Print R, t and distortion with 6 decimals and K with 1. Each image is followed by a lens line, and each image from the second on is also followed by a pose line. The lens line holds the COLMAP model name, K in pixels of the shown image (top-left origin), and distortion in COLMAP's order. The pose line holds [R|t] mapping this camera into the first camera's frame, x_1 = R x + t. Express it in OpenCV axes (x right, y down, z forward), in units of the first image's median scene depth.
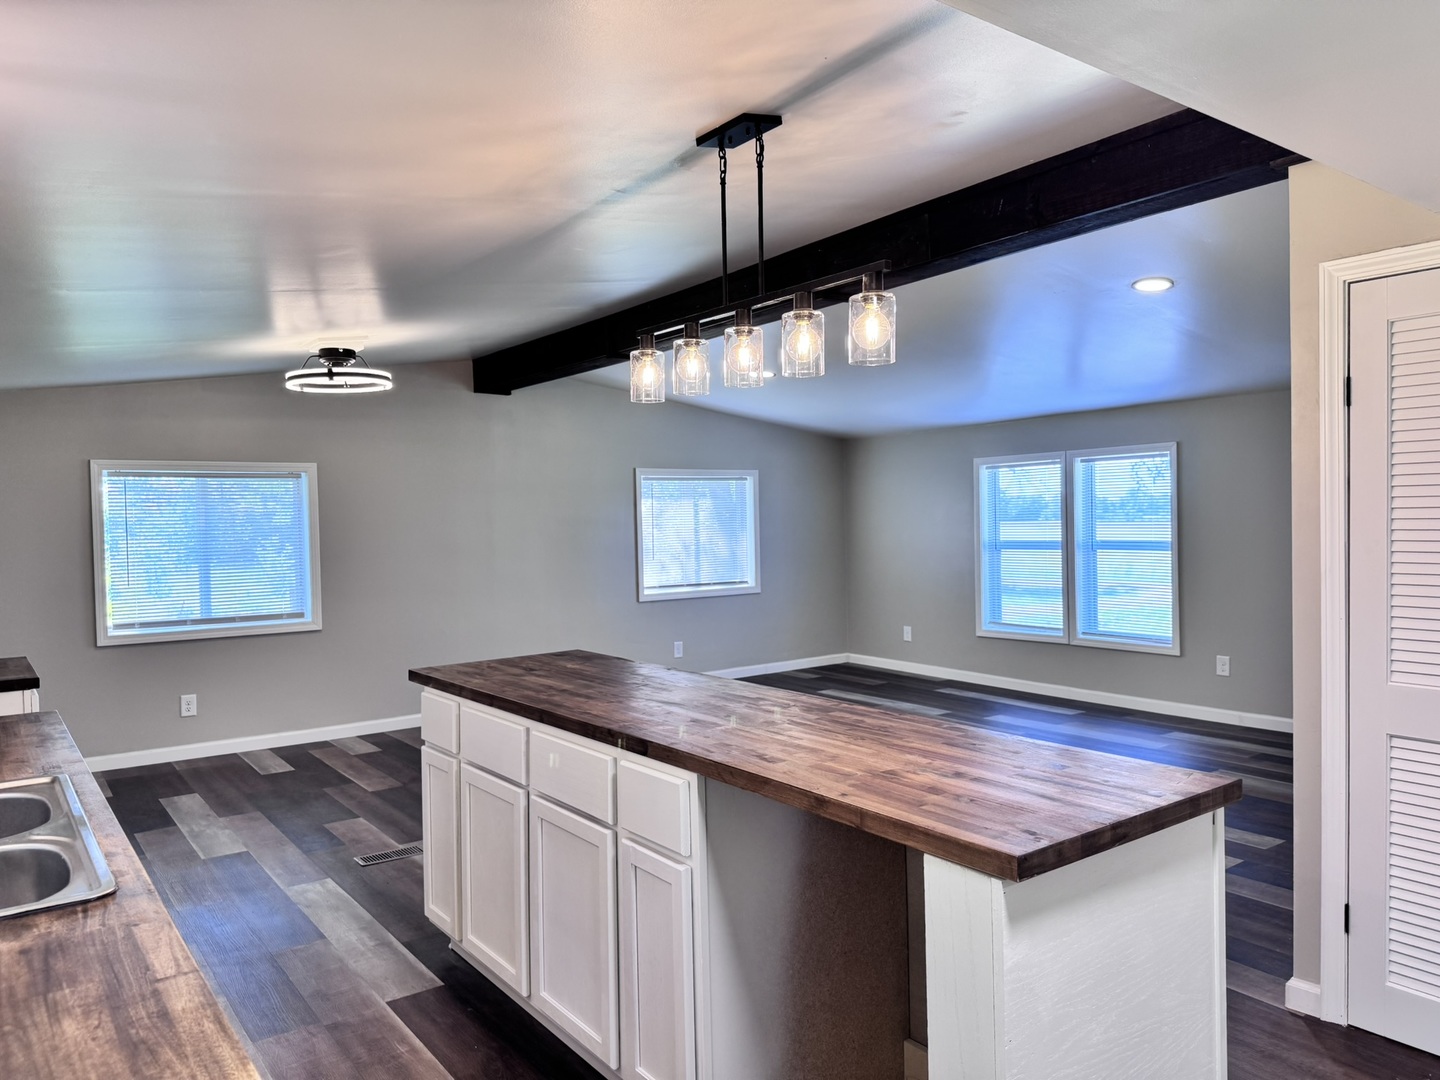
lens RADIAL K [[1025.1, 0, 718.4], [0, 1025.1, 542.5], [0, 0, 1]] dist [0.013877, -0.003533]
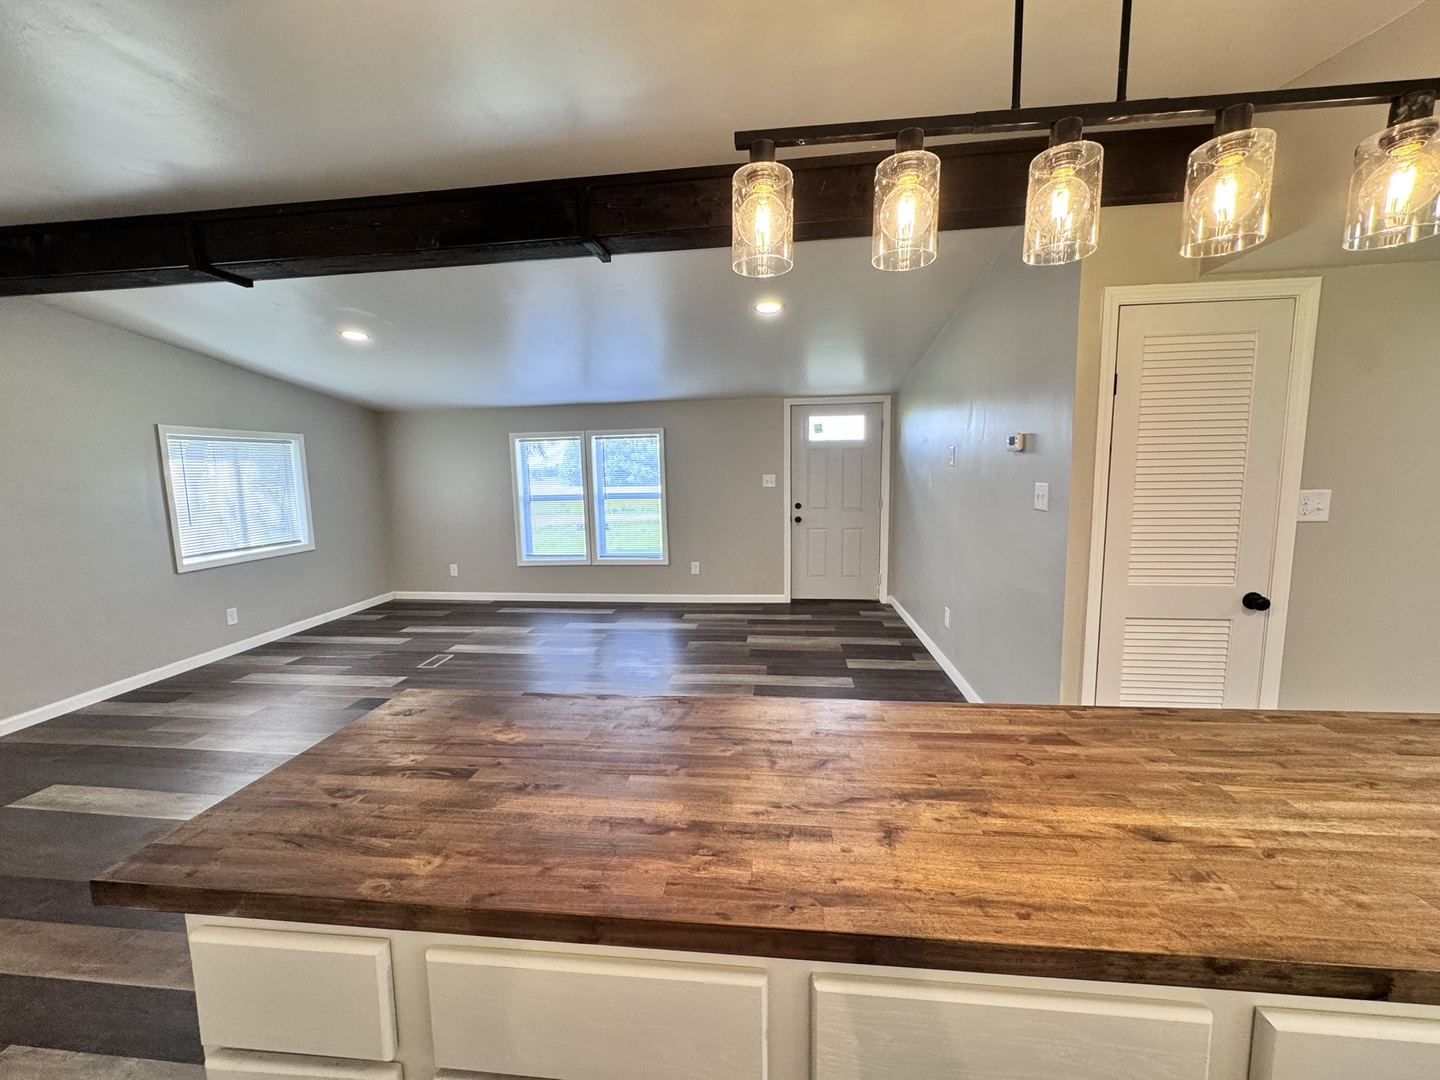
lens RADIAL K [[580.0, 0, 720.0], [0, 580.0, 533.0], [0, 0, 1]] dist [0.015322, 0.000028]
pose [[0.682115, -0.076013, 0.727283, -0.124644], [0.025874, 0.996469, 0.079880, -0.007090], [-0.730787, -0.035669, 0.681673, 0.291907]]
